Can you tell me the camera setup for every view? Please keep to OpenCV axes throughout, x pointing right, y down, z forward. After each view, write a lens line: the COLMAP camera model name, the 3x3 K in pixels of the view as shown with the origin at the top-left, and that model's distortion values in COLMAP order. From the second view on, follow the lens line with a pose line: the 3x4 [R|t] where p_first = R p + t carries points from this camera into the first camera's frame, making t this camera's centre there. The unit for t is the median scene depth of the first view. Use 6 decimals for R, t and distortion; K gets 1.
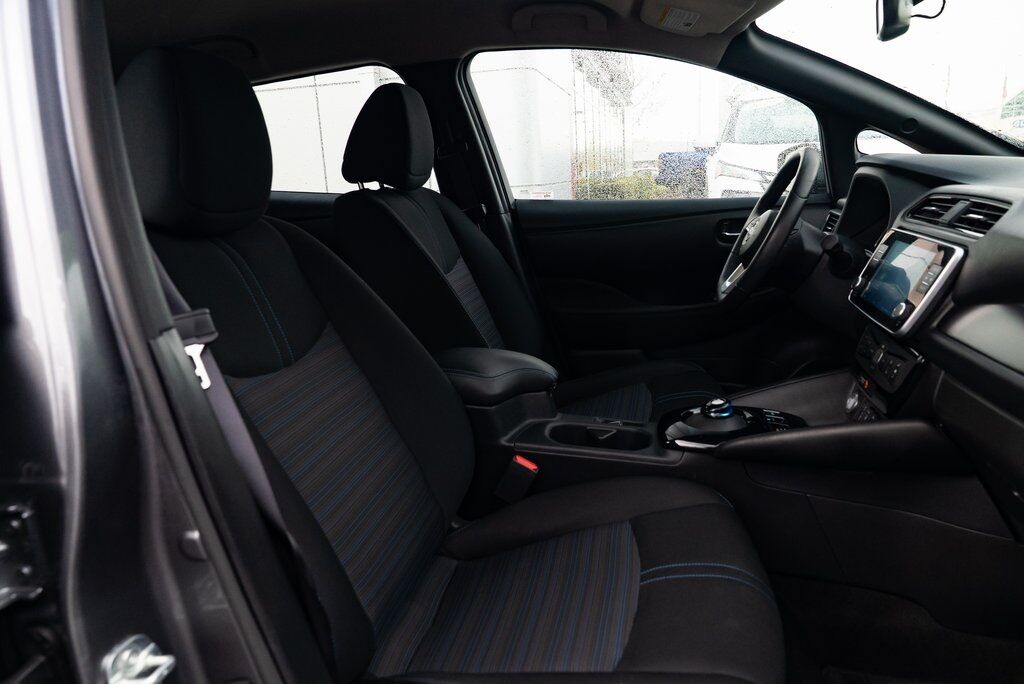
lens RADIAL K [[700.4, 0, 519.0], [0, 700.4, 342.4], [0, 0, 1]] dist [-0.071299, 0.048009]
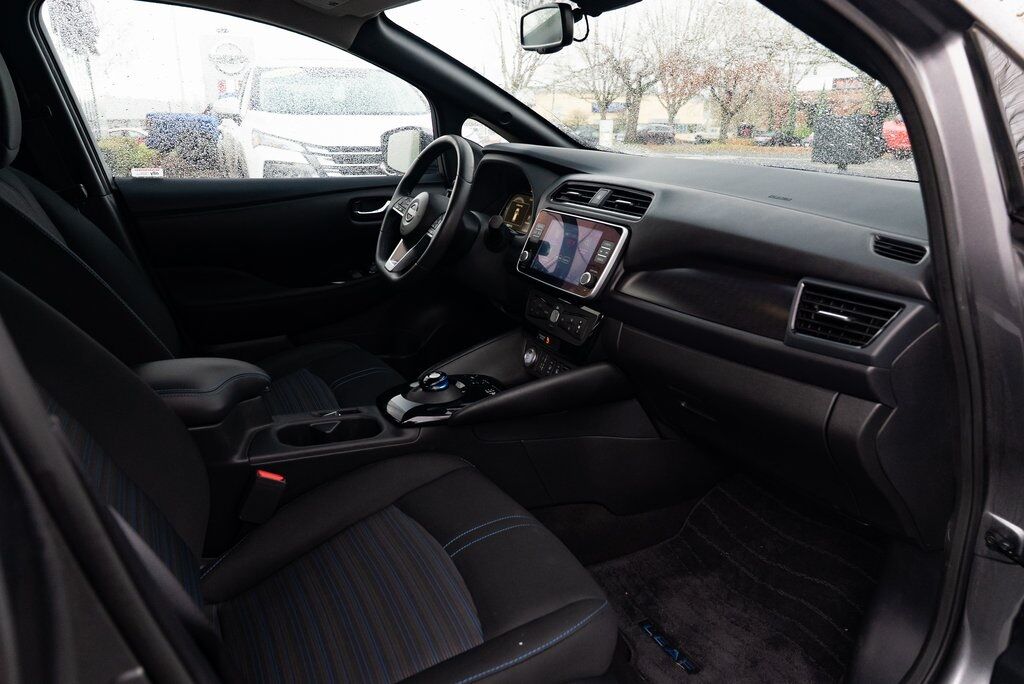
lens RADIAL K [[700.4, 0, 514.0], [0, 700.4, 340.8], [0, 0, 1]] dist [-0.071299, 0.048009]
pose [[0.756862, -0.136243, 0.639216, -0.305715], [0.105463, 0.990673, 0.086280, -0.048057], [-0.645010, 0.002112, 0.764172, 0.096412]]
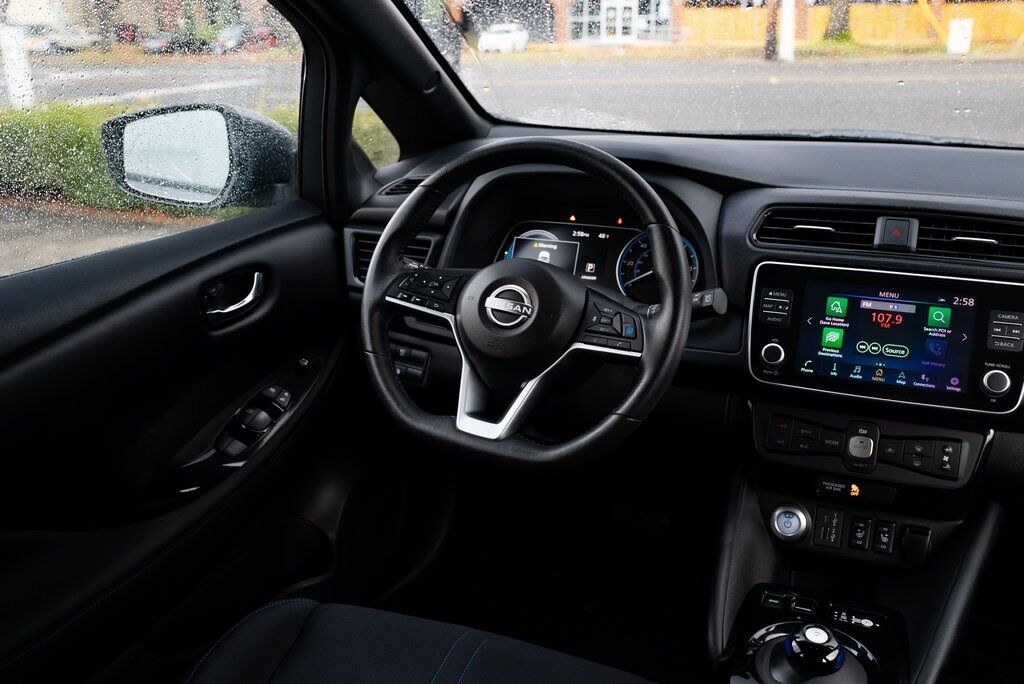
lens RADIAL K [[965.9, 0, 509.5], [0, 965.9, 338.8], [0, 0, 1]] dist [0.001645, 0.000000]
pose [[0.144990, -0.255497, 0.955876, -0.416225], [0.224769, 0.949332, 0.219655, -0.355950], [-0.963565, 0.183003, 0.195071, 1.053429]]
